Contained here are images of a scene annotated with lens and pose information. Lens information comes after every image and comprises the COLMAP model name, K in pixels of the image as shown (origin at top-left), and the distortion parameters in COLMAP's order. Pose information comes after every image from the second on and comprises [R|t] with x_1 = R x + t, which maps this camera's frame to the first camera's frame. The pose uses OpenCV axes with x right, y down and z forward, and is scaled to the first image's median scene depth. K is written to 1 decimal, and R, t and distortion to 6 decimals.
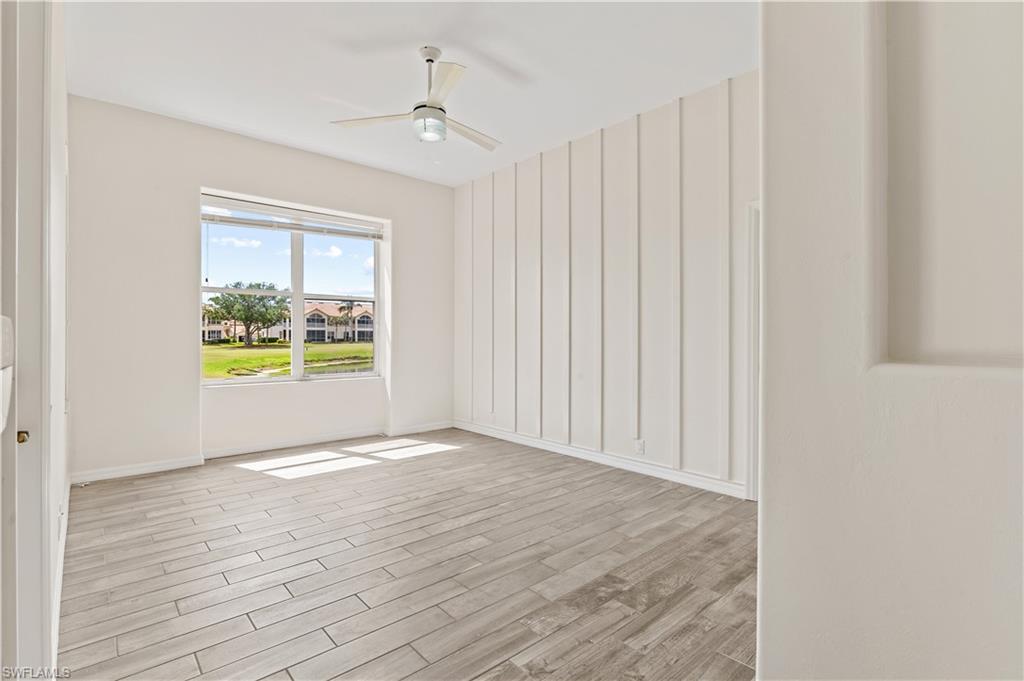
lens RADIAL K [[476.6, 0, 512.0], [0, 476.6, 340.5], [0, 0, 1]] dist [0.019449, 0.000048]
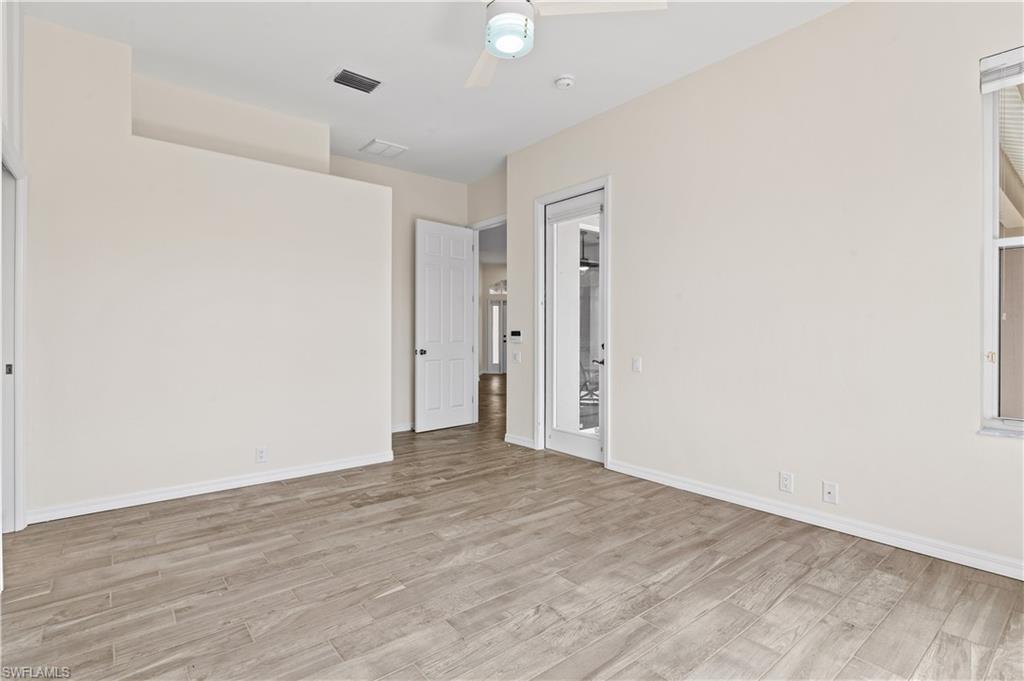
lens RADIAL K [[476.6, 0, 512.0], [0, 476.6, 340.5], [0, 0, 1]] dist [0.019449, 0.000048]
pose [[-0.999313, -0.003028, 0.036926, -0.252314], [-0.002164, 0.999724, 0.023413, -0.008071], [-0.036986, 0.023317, -0.999044, 2.104824]]
